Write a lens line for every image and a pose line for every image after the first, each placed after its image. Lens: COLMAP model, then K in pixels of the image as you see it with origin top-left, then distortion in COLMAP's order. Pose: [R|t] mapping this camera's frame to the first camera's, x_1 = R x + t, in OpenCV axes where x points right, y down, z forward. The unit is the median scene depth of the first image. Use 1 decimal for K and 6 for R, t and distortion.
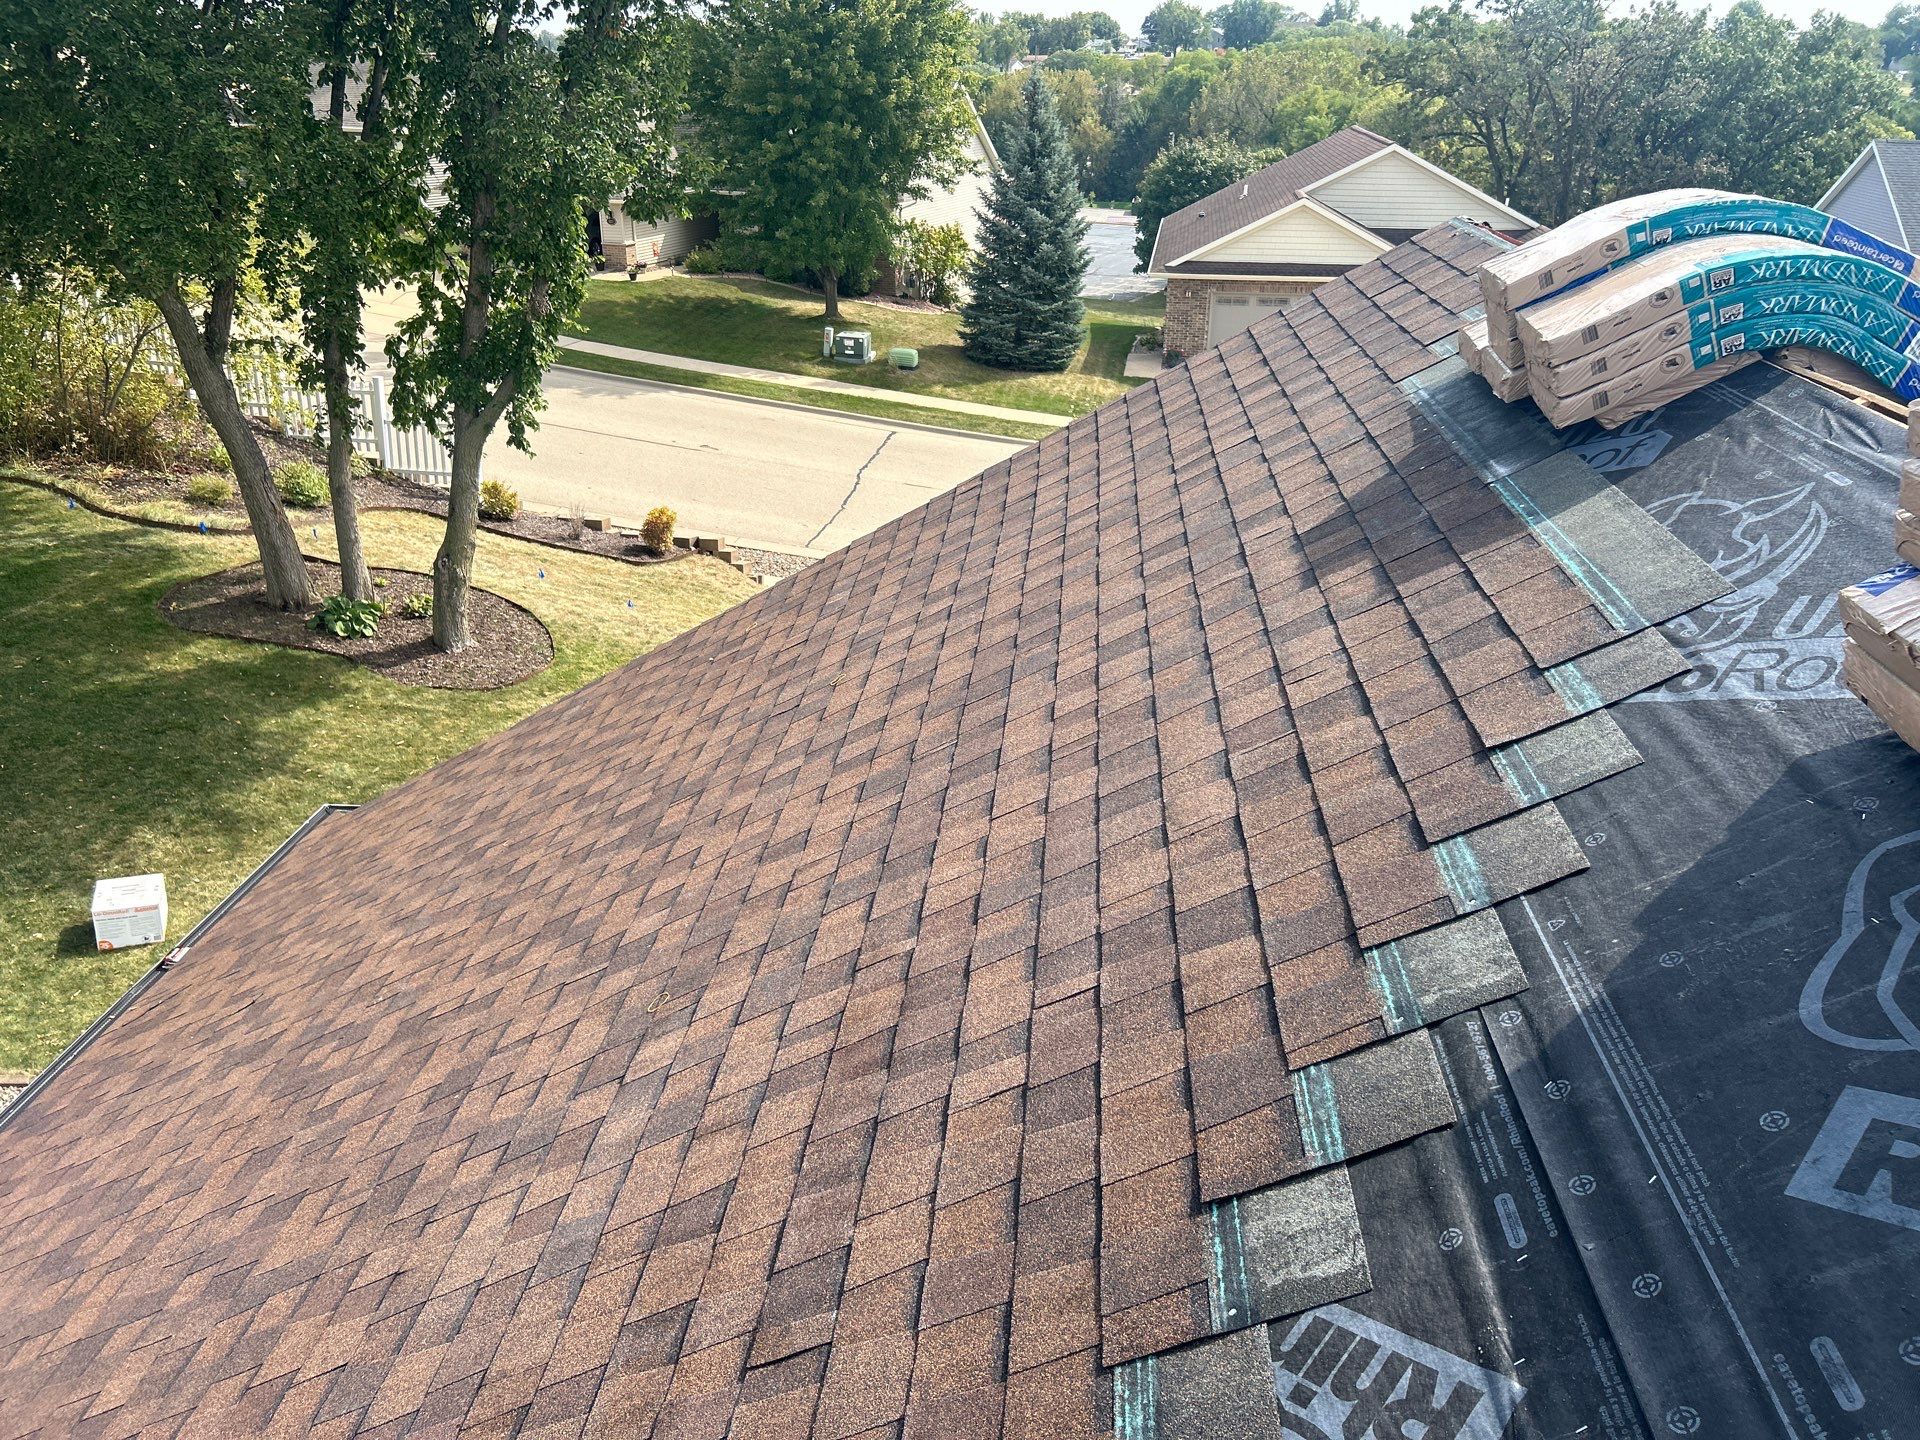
lens RADIAL K [[1485.1, 0, 957.0], [0, 1485.1, 675.2], [0, 0, 1]] dist [0.006709, 0.009707]
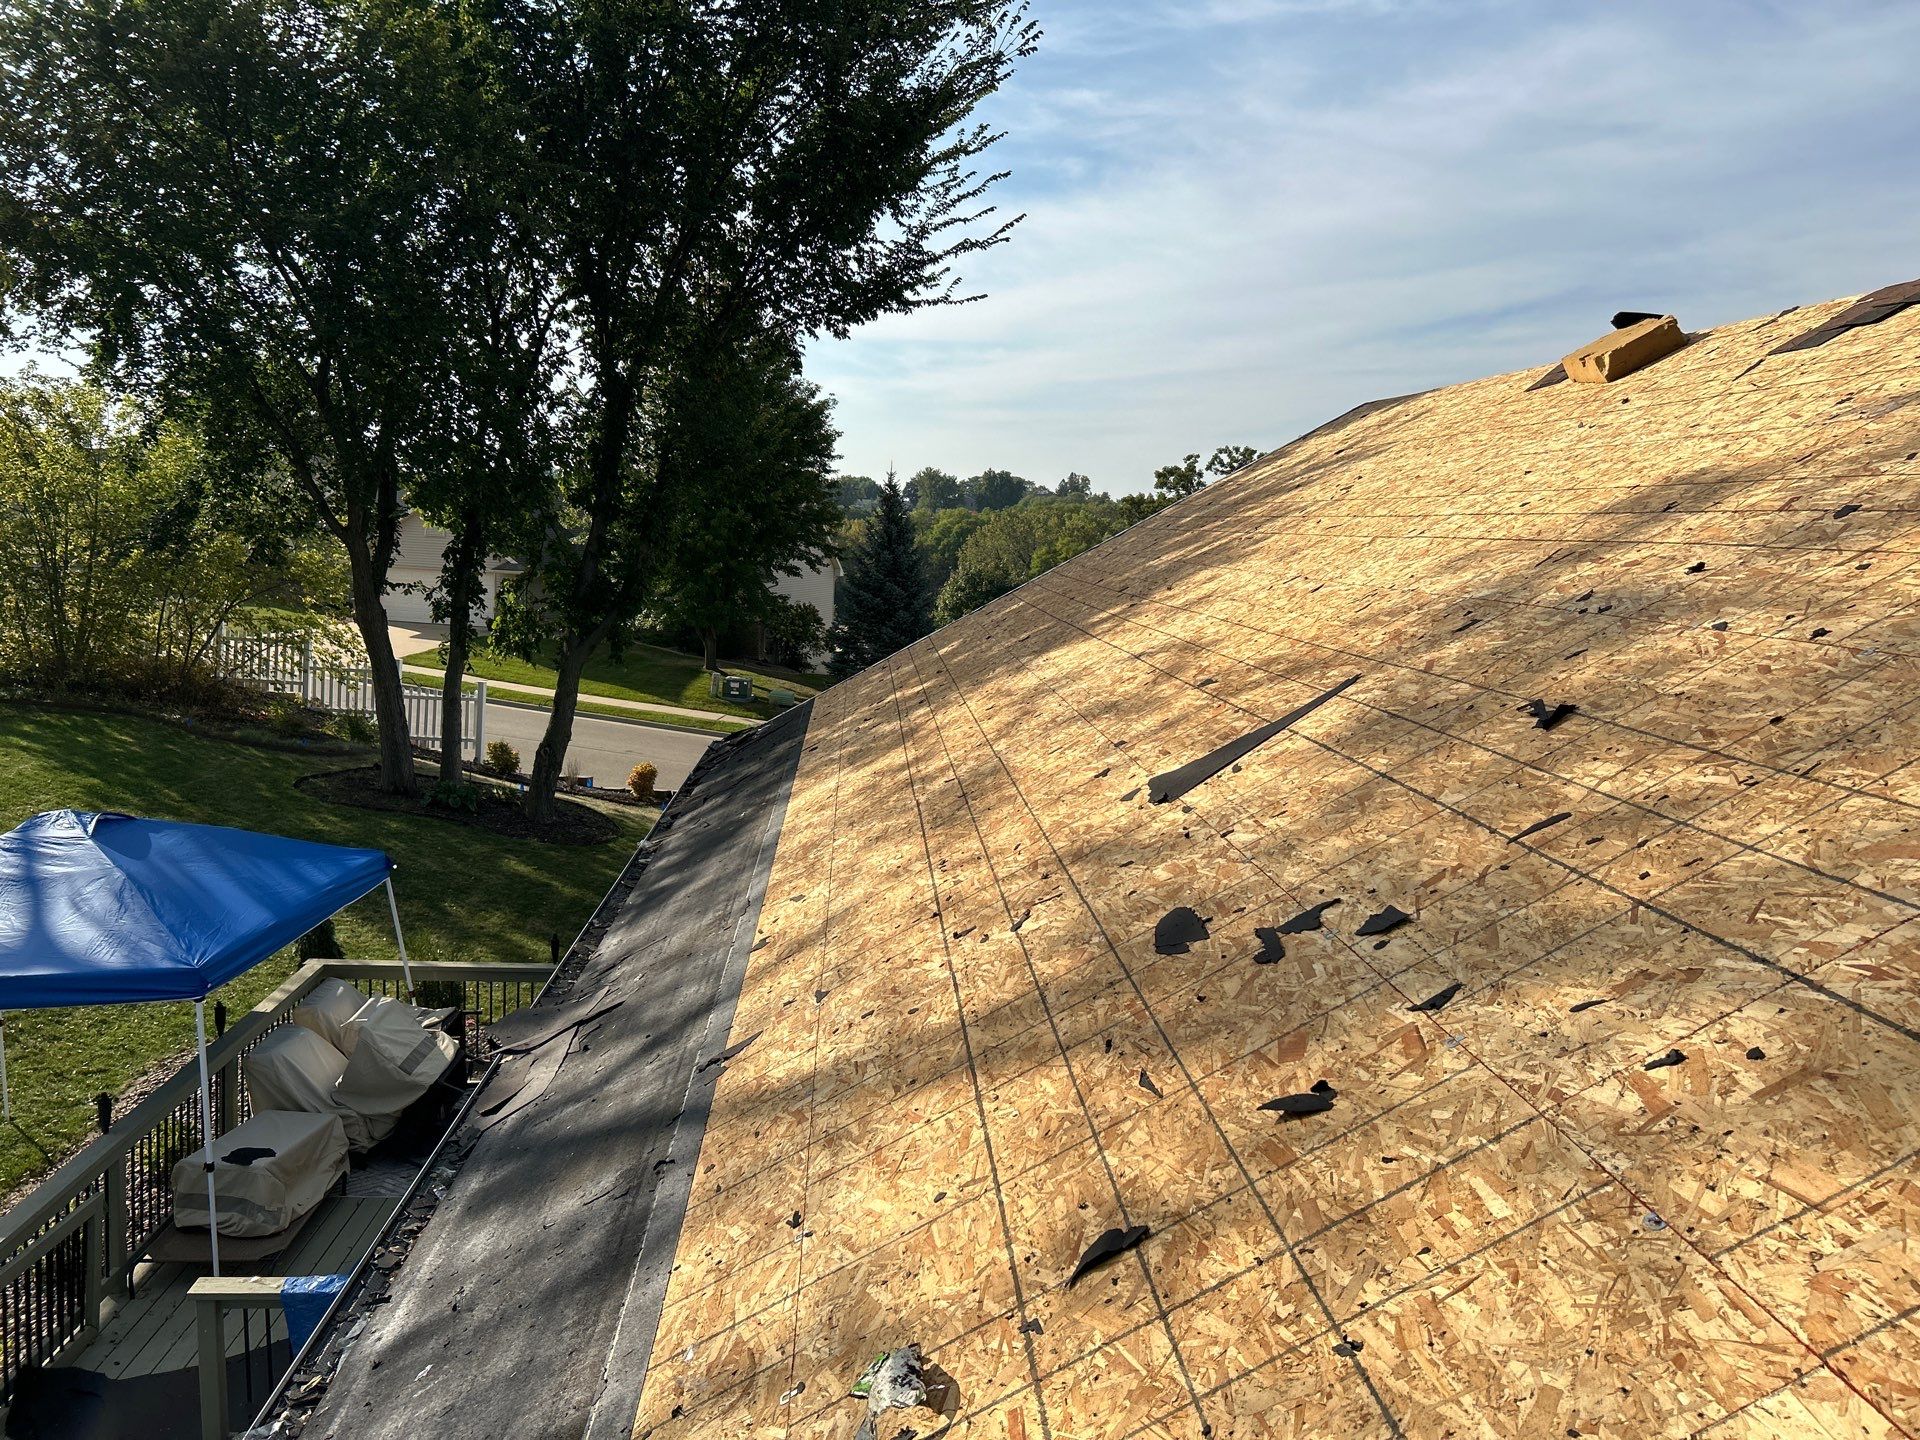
lens RADIAL K [[1457.6, 0, 997.8], [0, 1457.6, 663.5], [0, 0, 1]] dist [0.061534, -0.000653]
pose [[0.982115, 0.021795, 0.187014, -0.088361], [0.033797, 0.956737, -0.288985, 0.099566], [-0.185222, 0.290137, 0.938889, -0.118742]]
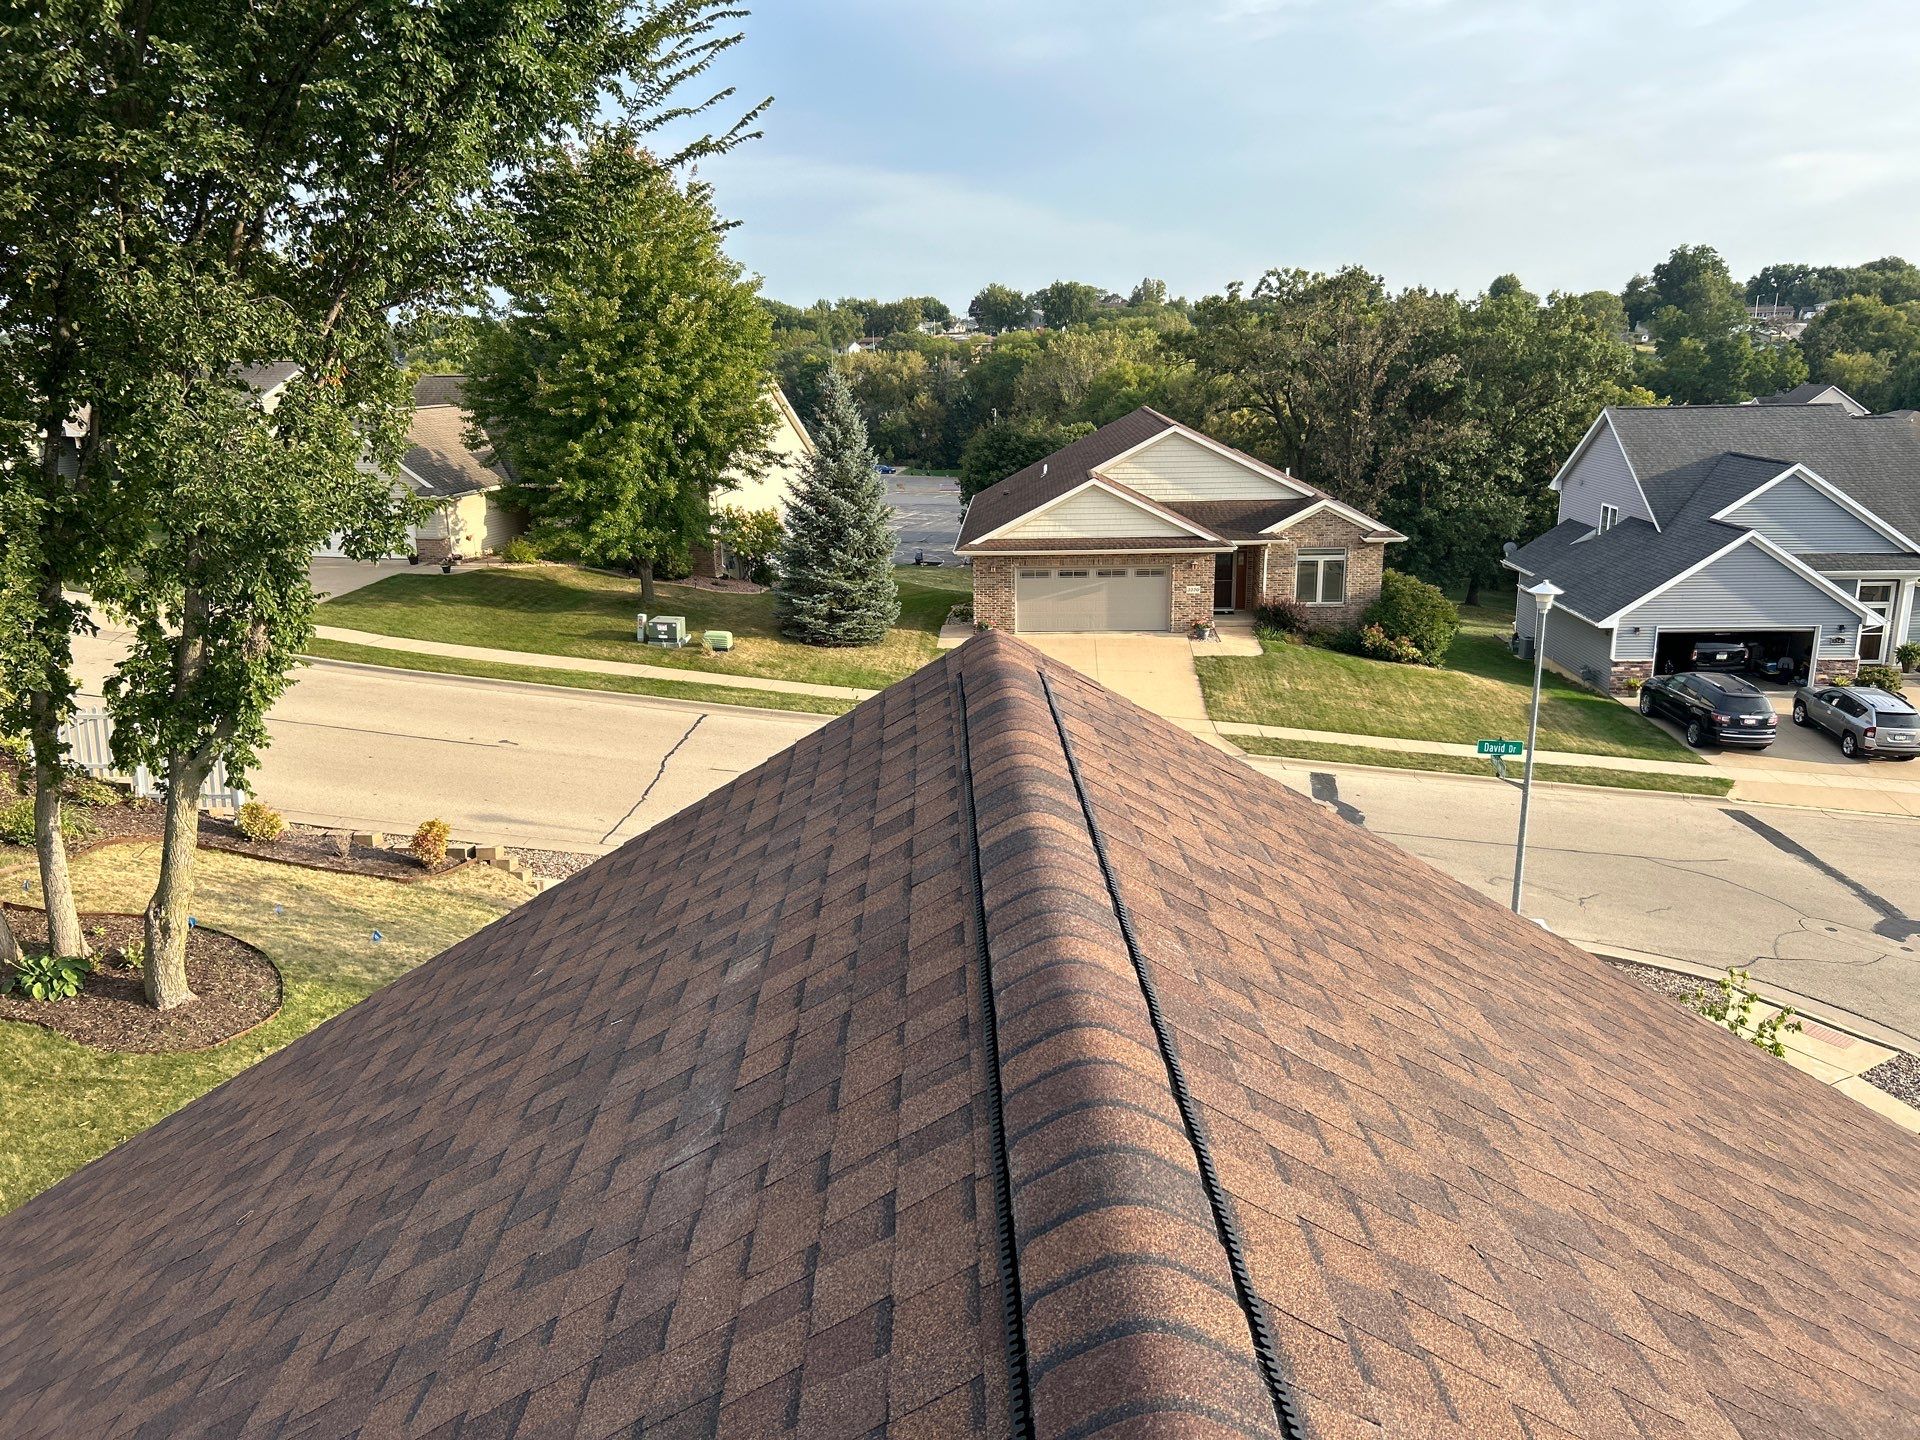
lens RADIAL K [[1455.6, 0, 954.9], [0, 1455.6, 686.3], [0, 0, 1]] dist [0.084929, -0.108552]
pose [[0.994724, -0.043465, 0.092923, 0.034076], [0.057626, 0.986137, -0.155608, -0.018550], [-0.084871, 0.160142, 0.983439, 0.005642]]
